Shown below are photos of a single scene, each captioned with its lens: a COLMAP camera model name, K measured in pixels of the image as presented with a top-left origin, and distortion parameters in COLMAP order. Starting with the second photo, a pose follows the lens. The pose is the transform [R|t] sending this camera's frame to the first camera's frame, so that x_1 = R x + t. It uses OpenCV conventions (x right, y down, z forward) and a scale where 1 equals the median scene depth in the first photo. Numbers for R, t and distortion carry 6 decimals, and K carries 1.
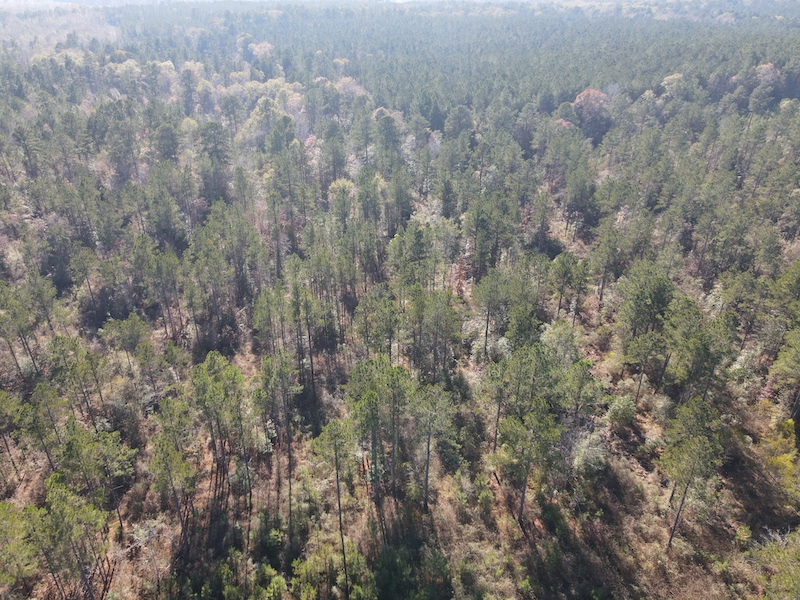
lens RADIAL K [[581.3, 0, 401.3], [0, 581.3, 307.0], [0, 0, 1]] dist [0.019163, -0.001935]
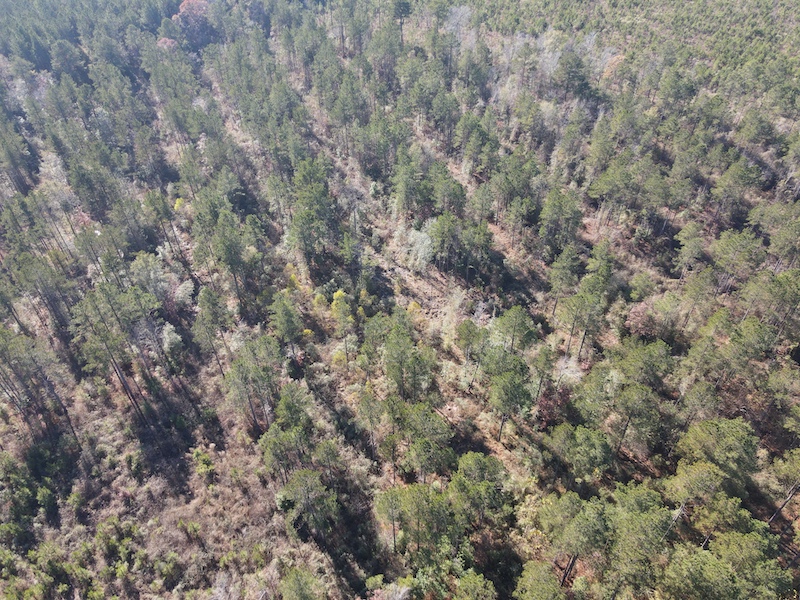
lens RADIAL K [[581.3, 0, 401.0], [0, 581.3, 296.5], [0, 0, 1]] dist [0.019163, -0.001935]
pose [[0.886815, -0.323467, 0.330042, 0.405794], [0.248171, 0.935811, 0.250340, -0.091194], [-0.389834, -0.140098, 0.910166, -0.654597]]
